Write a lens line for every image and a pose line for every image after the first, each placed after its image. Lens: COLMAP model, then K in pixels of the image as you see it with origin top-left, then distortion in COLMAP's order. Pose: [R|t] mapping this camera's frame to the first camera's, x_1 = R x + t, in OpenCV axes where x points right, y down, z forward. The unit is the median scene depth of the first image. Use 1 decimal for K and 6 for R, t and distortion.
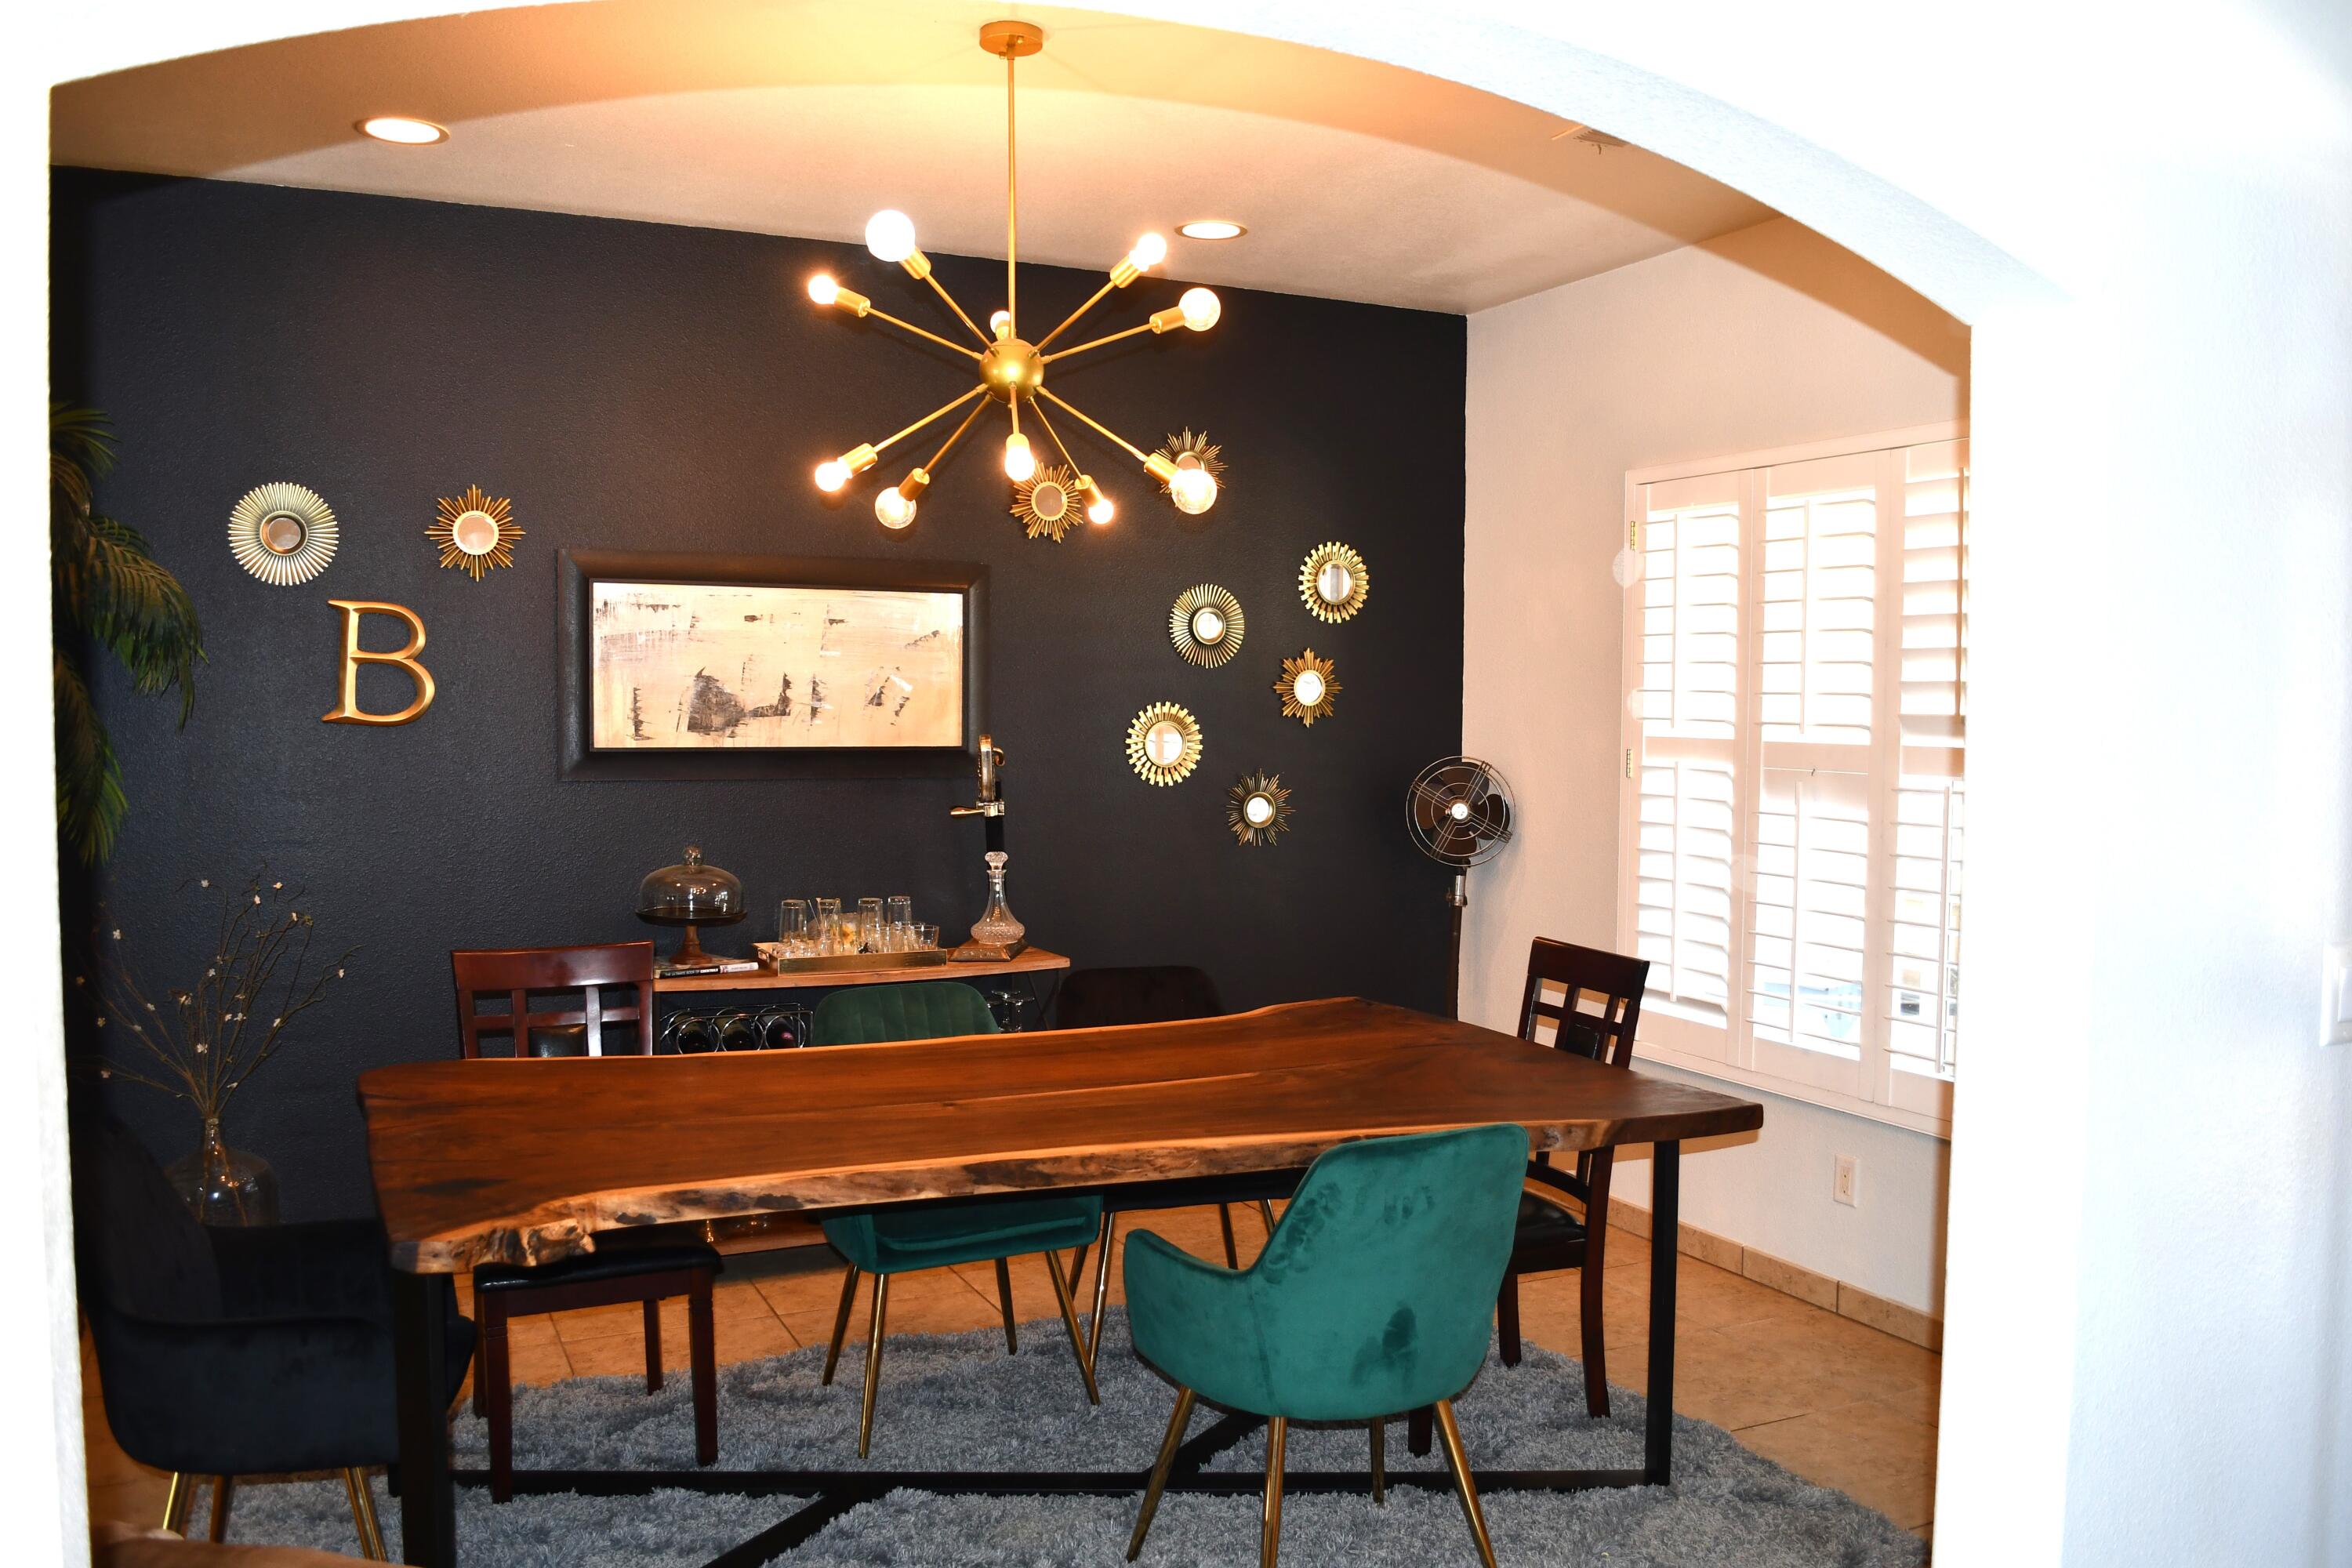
lens RADIAL K [[1842.2, 0, 1175.8], [0, 1842.2, 792.0], [0, 0, 1]] dist [-0.085764, 0.014995]
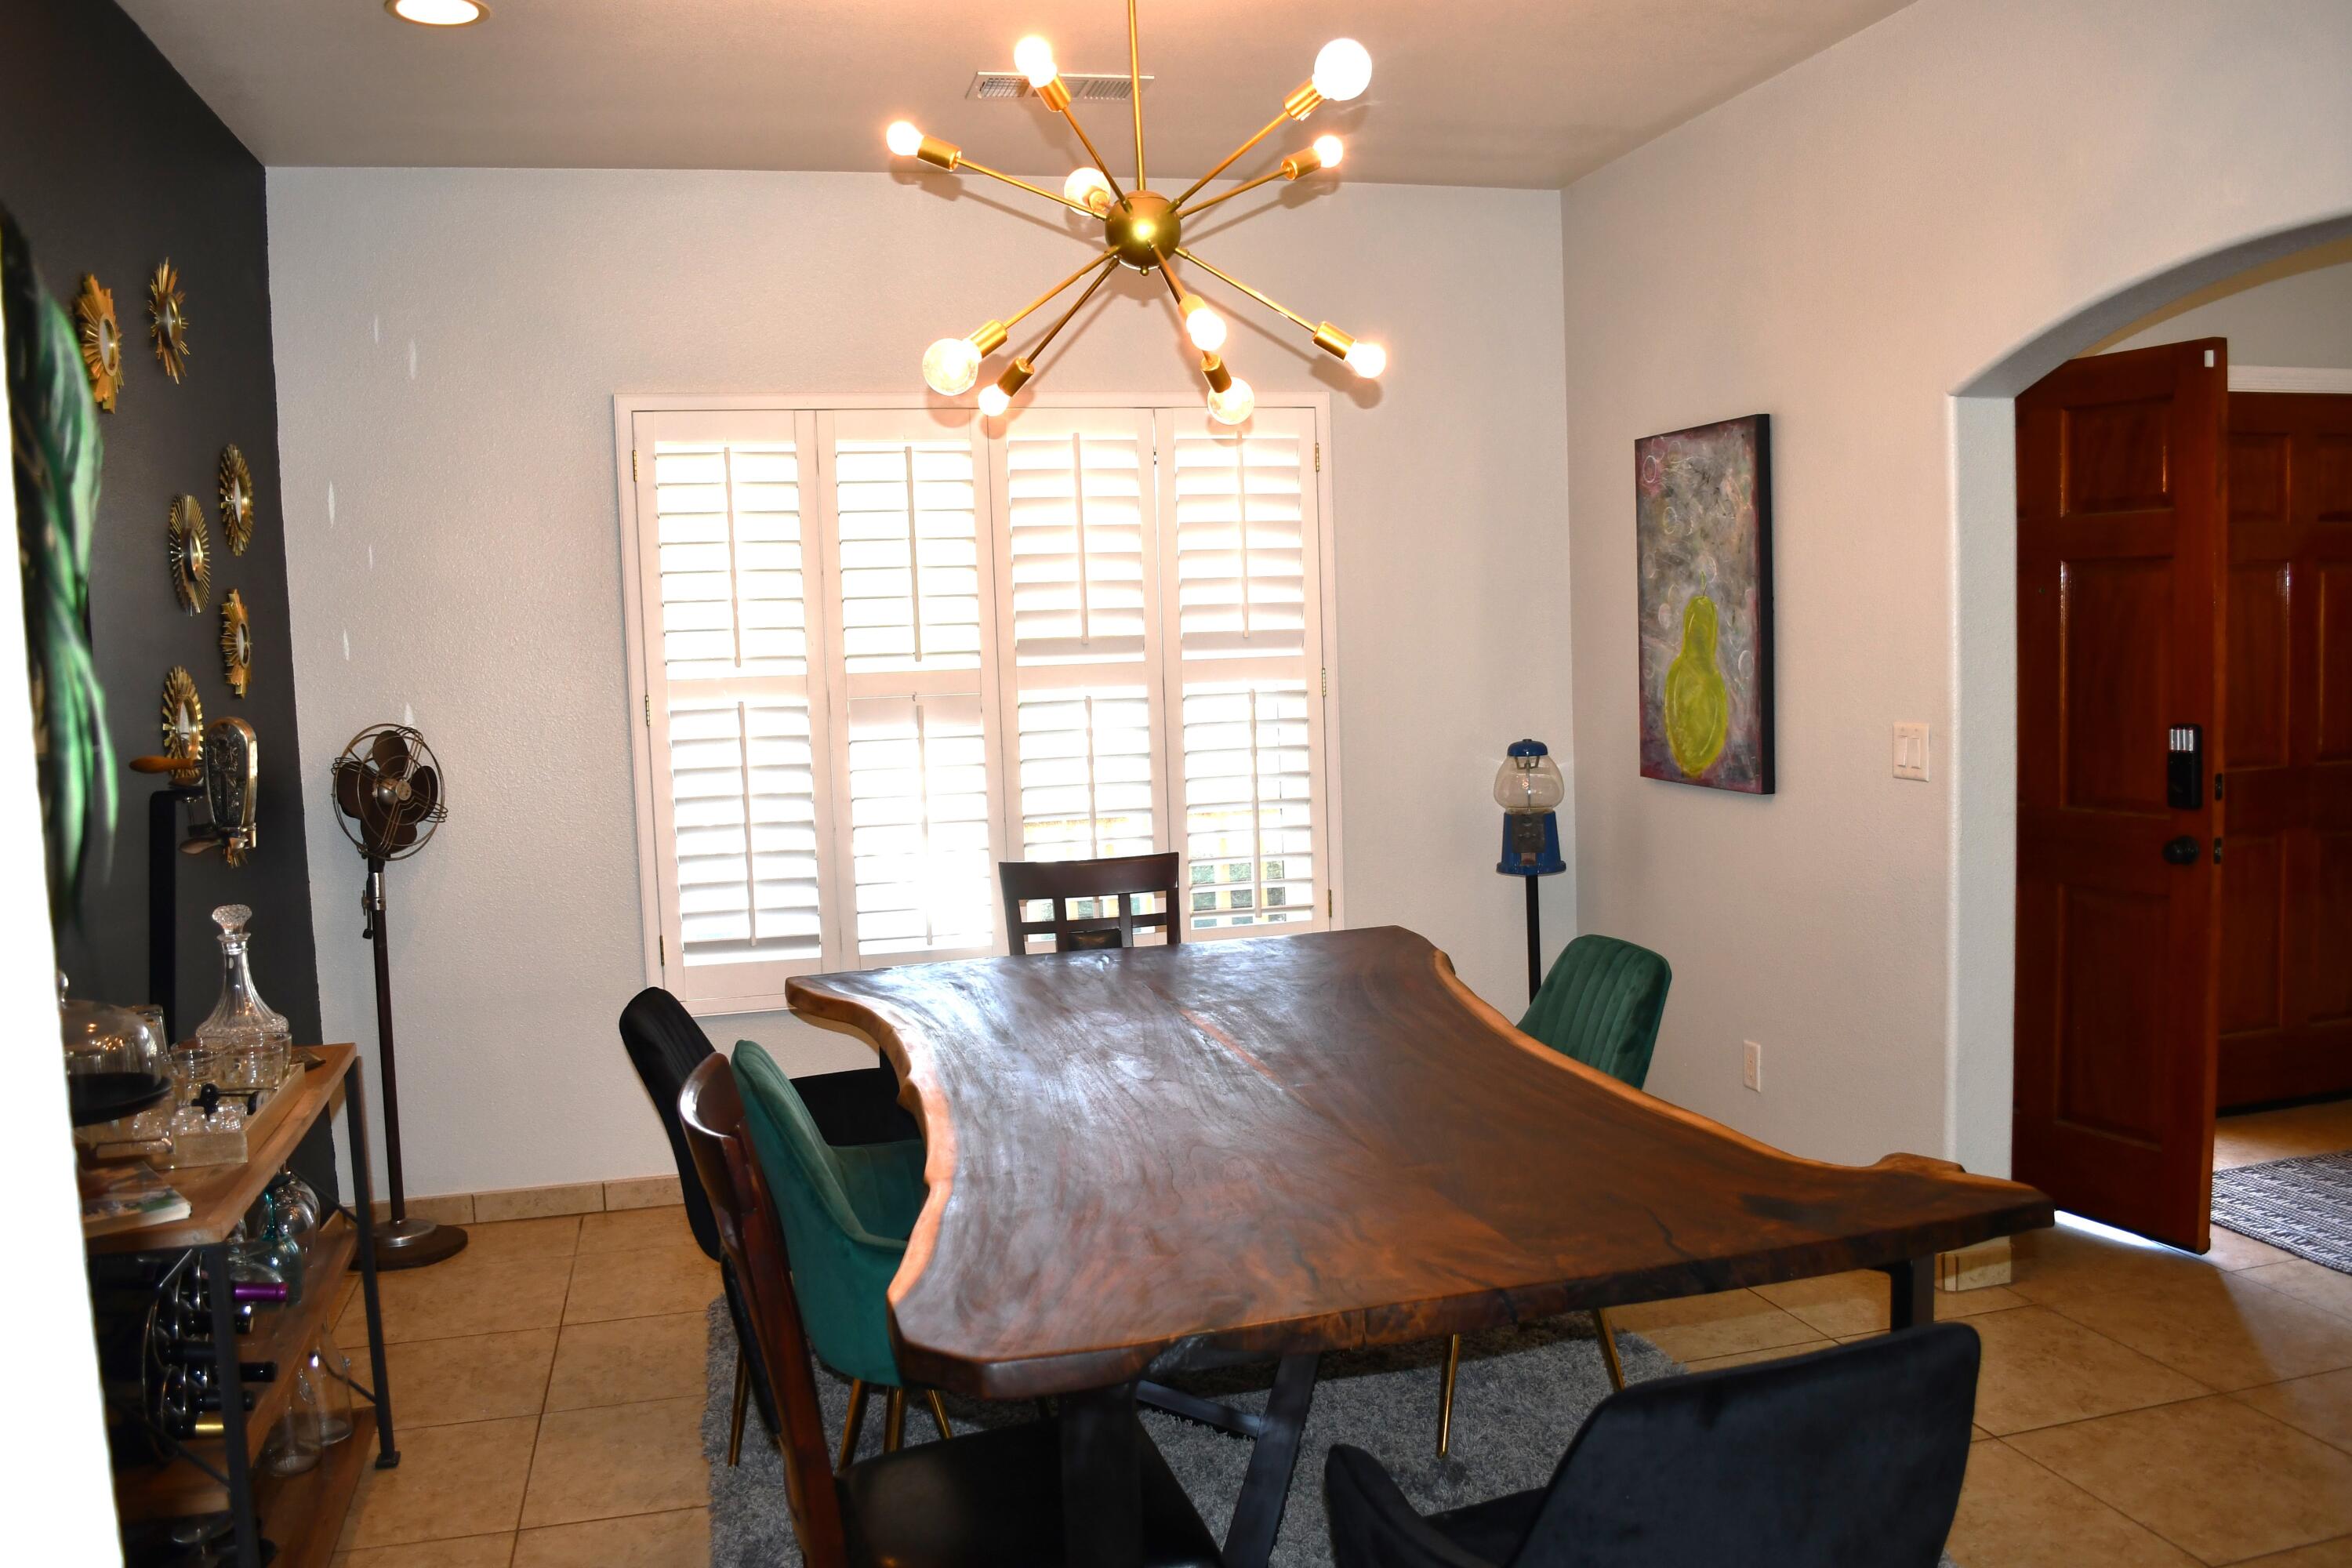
lens RADIAL K [[1842.2, 0, 1175.8], [0, 1842.2, 792.0], [0, 0, 1]] dist [-0.085764, 0.014995]
pose [[0.184586, -0.094215, 0.978290, -0.674545], [0.090441, 0.992799, 0.078547, -0.025921], [-0.978646, 0.073979, 0.191778, 0.615069]]
